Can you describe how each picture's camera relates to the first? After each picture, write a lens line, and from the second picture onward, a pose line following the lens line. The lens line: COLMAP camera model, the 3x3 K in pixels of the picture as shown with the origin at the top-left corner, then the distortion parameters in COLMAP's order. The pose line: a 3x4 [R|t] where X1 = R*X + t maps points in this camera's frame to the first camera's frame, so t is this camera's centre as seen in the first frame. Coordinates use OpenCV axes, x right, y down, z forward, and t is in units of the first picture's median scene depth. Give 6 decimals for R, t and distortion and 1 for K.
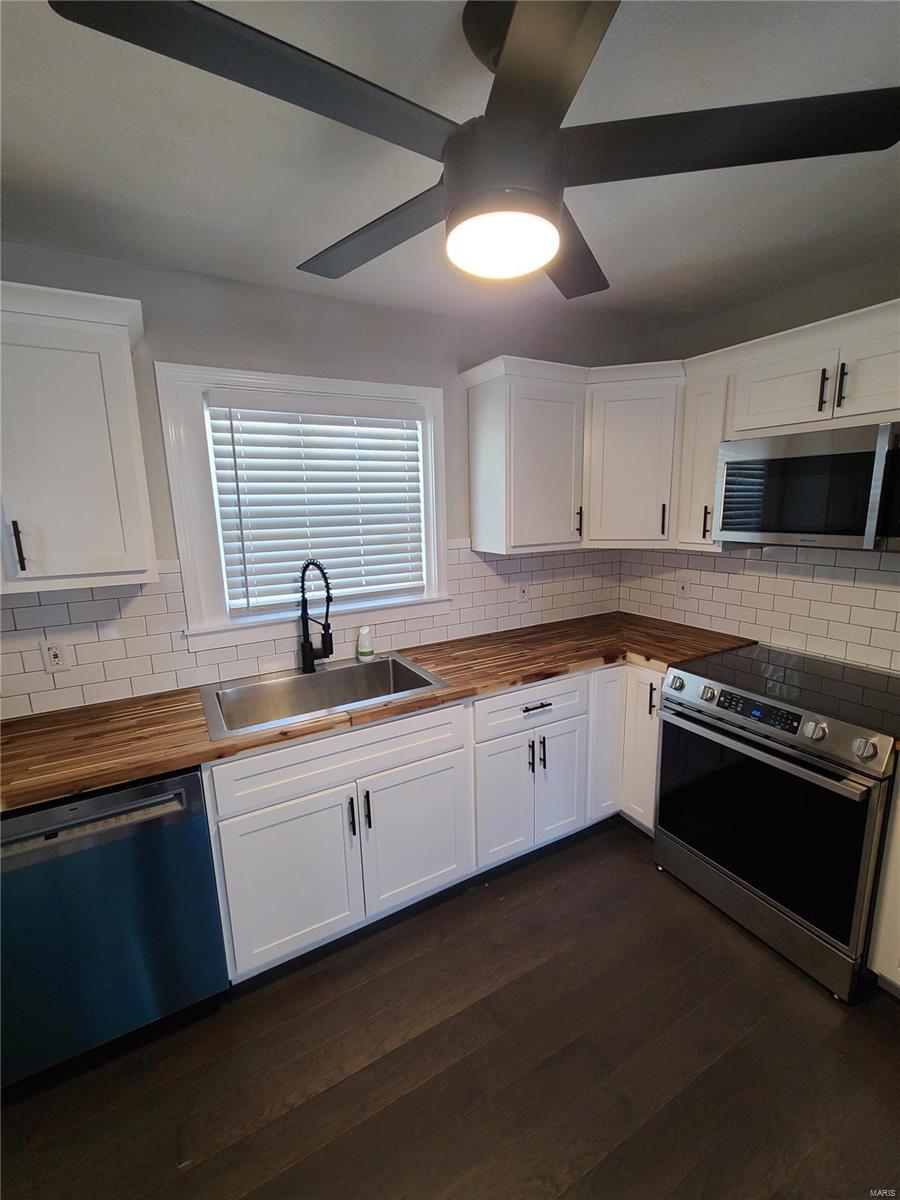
lens RADIAL K [[516.4, 0, 450.0], [0, 516.4, 600.0], [0, 0, 1]] dist [0.001208, -0.002815]
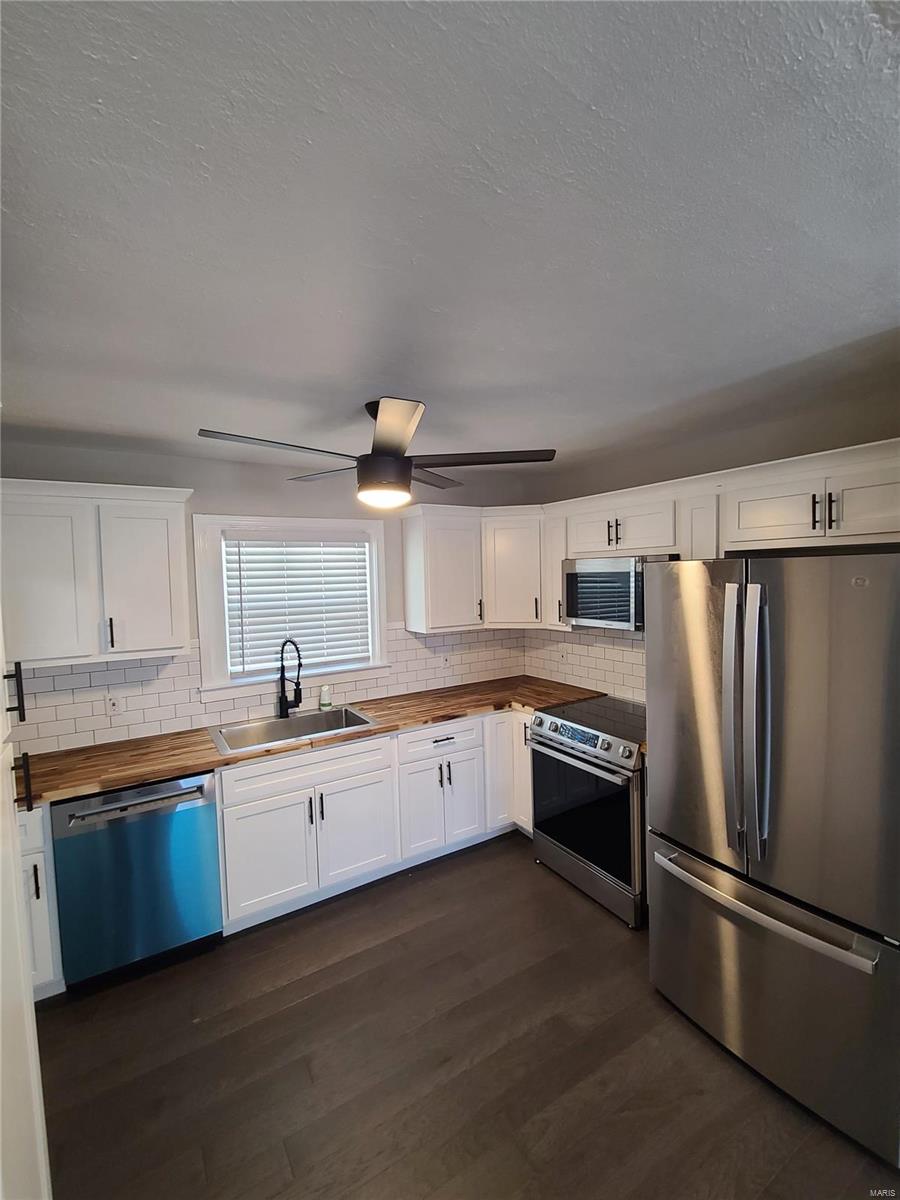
lens RADIAL K [[524.0, 0, 450.0], [0, 524.0, 600.0], [0, 0, 1]] dist [-0.000301, 0.000934]
pose [[0.999140, -0.002977, 0.041364, 0.121353], [0.008653, 0.990431, -0.137738, 0.021549], [-0.040558, 0.137977, 0.989605, -0.480525]]
